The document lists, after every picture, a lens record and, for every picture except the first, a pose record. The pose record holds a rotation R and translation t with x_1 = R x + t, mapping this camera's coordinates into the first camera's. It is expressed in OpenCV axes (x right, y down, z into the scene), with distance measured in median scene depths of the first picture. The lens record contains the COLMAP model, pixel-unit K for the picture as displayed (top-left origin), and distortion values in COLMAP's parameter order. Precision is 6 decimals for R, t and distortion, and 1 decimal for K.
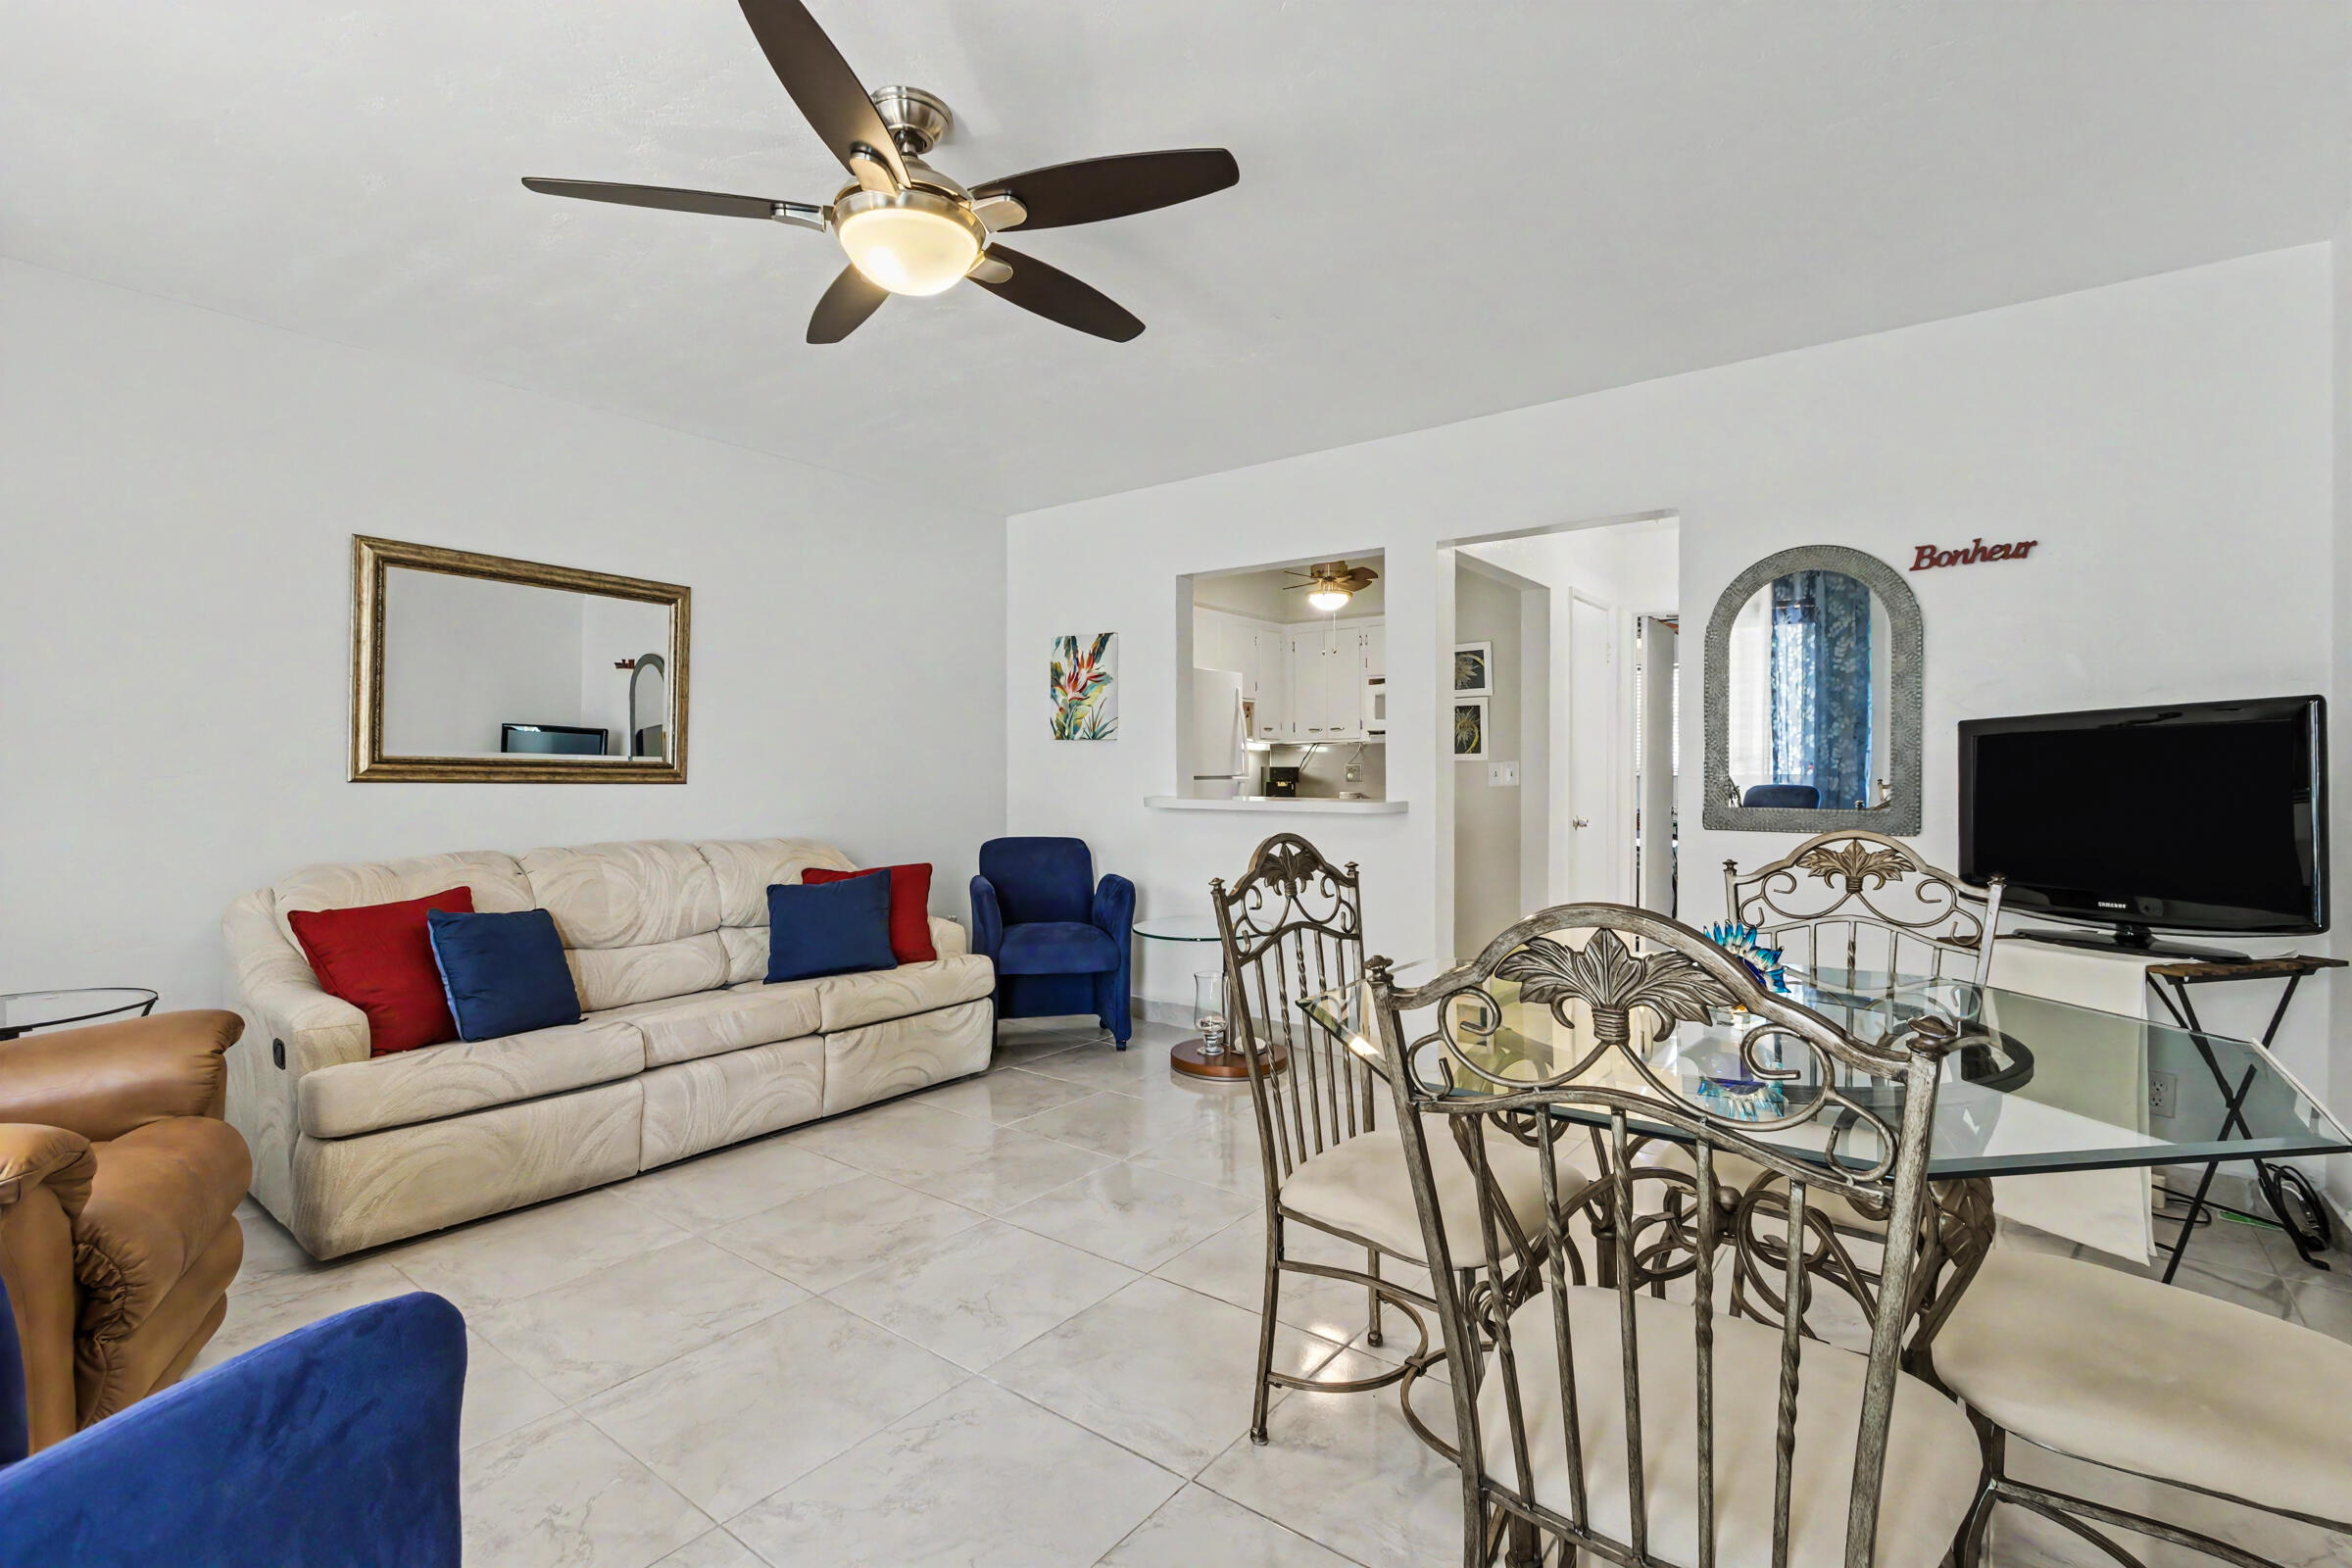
lens RADIAL K [[1070.7, 0, 1194.0], [0, 1070.7, 769.2], [0, 0, 1]] dist [-0.002222, -0.000520]
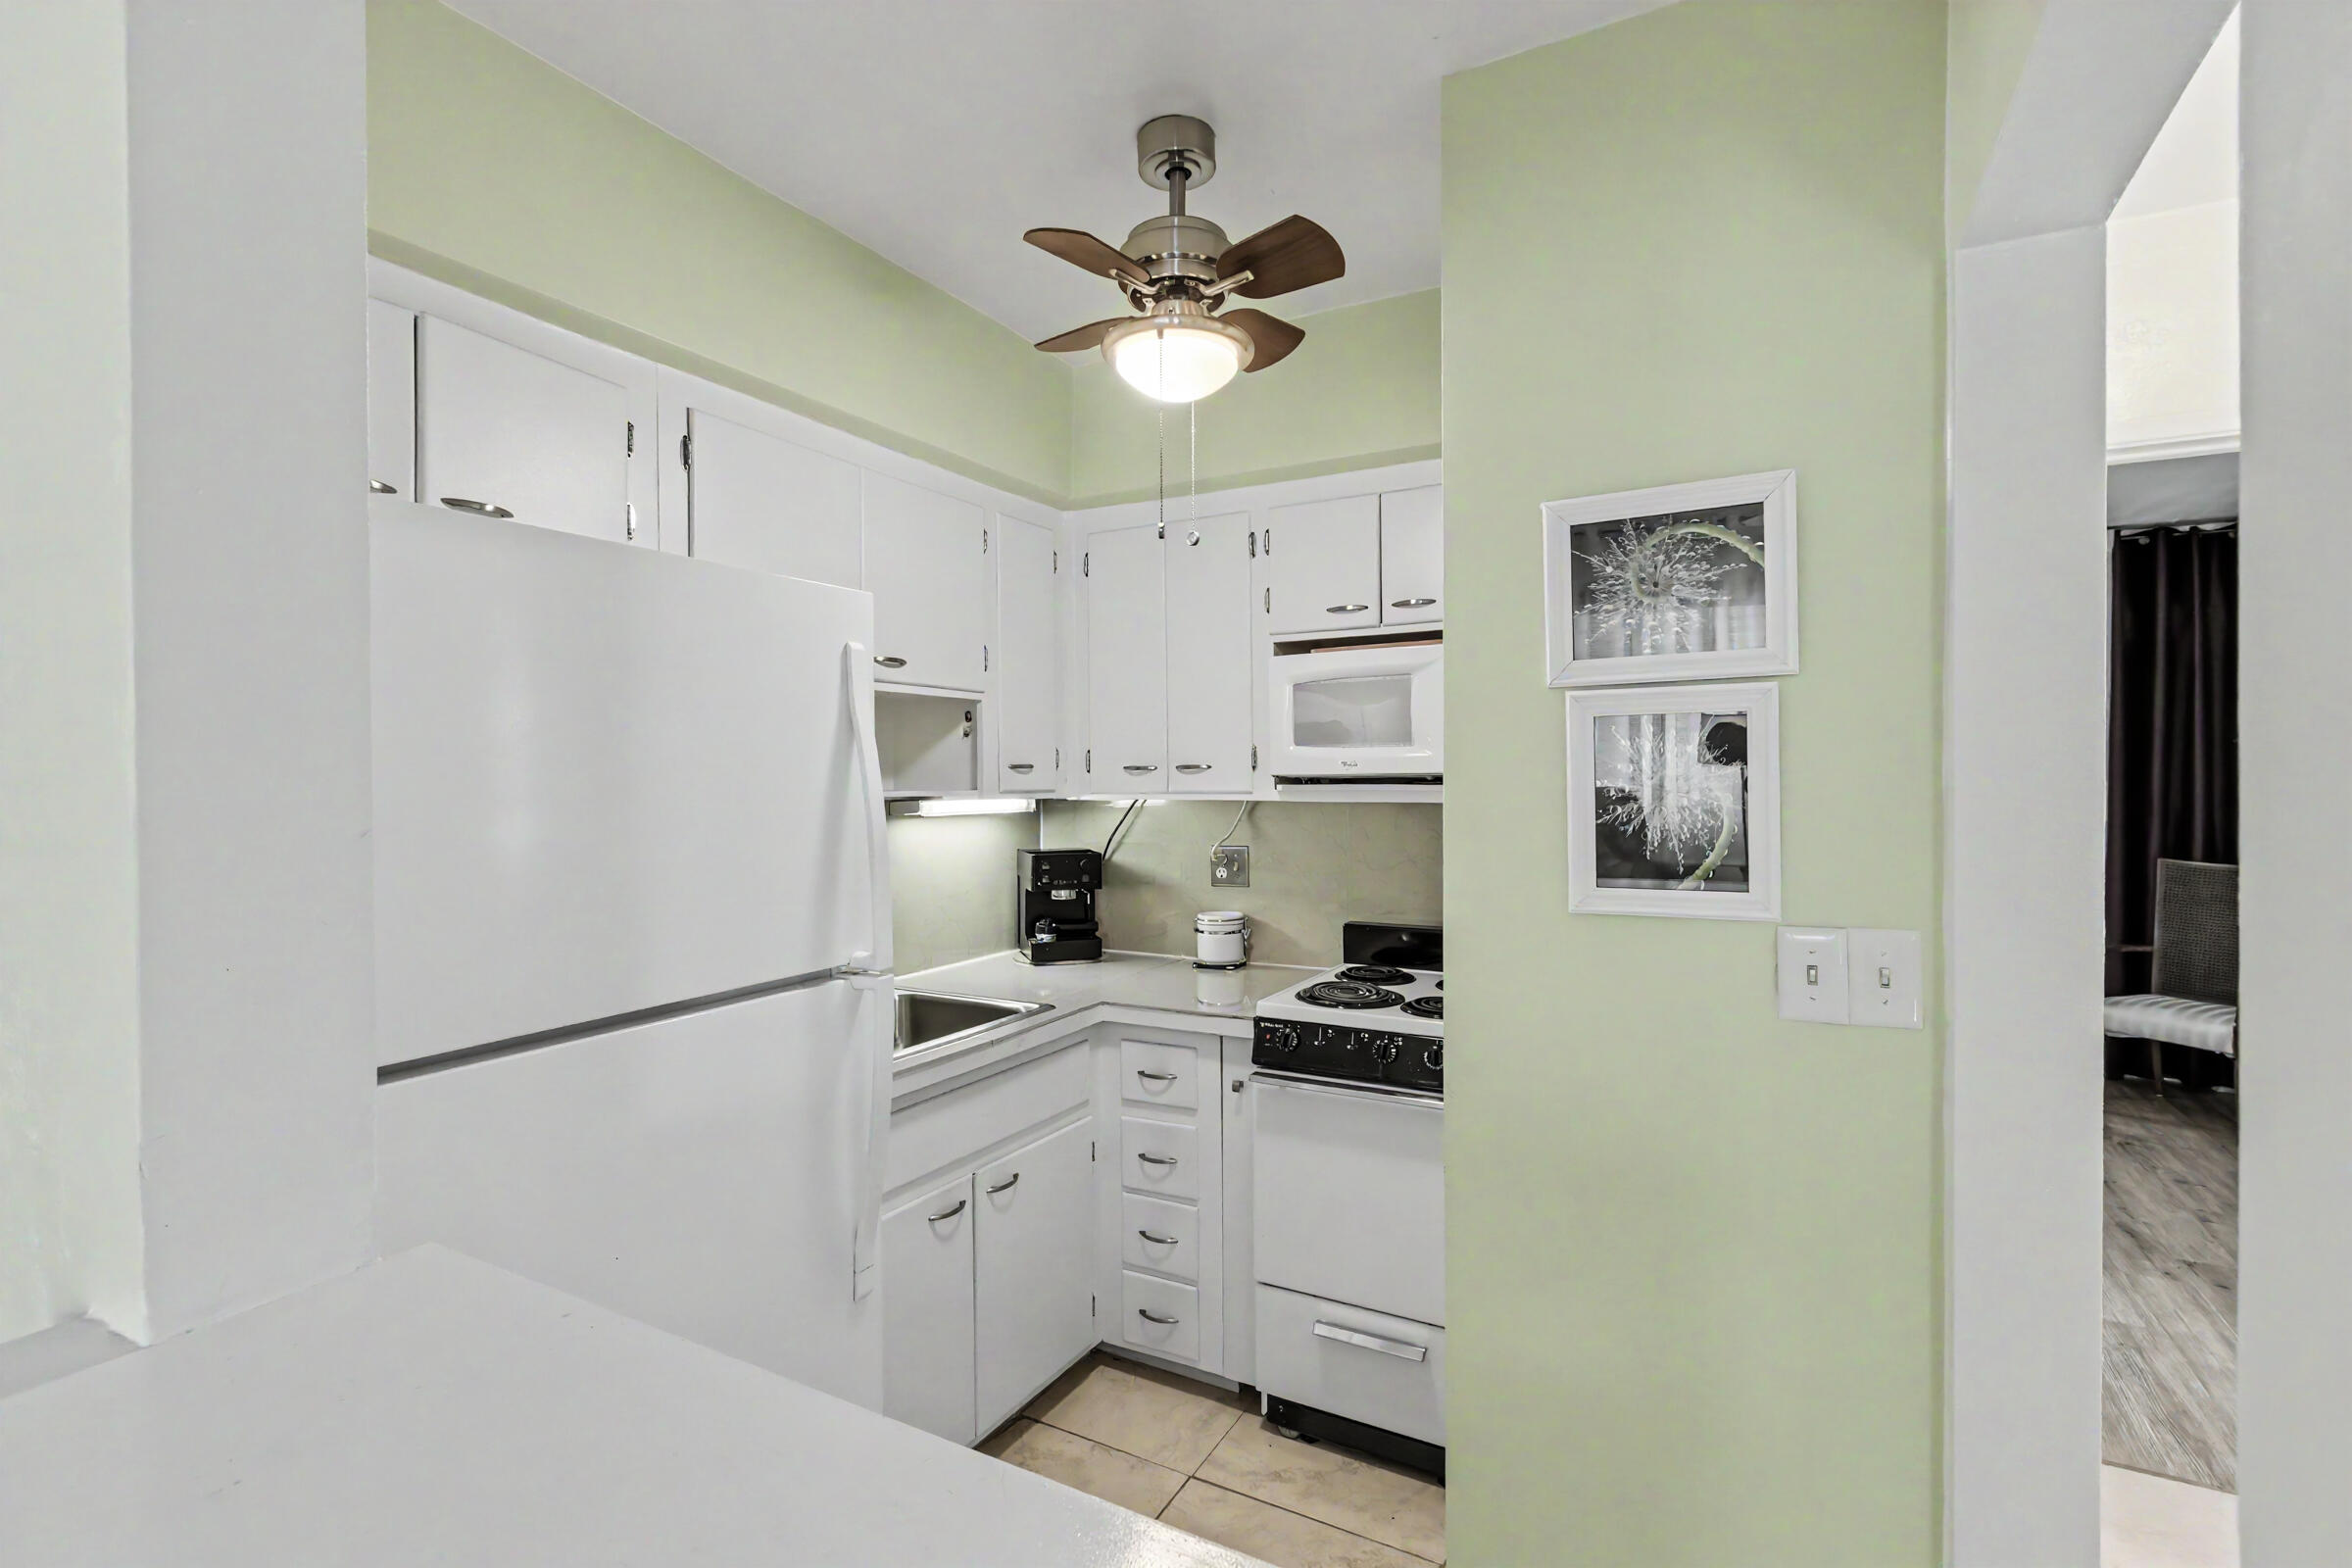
lens RADIAL K [[1073.8, 0, 1183.6], [0, 1073.8, 779.1], [0, 0, 1]] dist [0.003134, -0.000662]
pose [[0.988923, -0.005393, 0.148331, 0.122702], [0.004301, 0.999961, 0.007683, -0.062834], [-0.148366, -0.006960, 0.988908, 1.044498]]
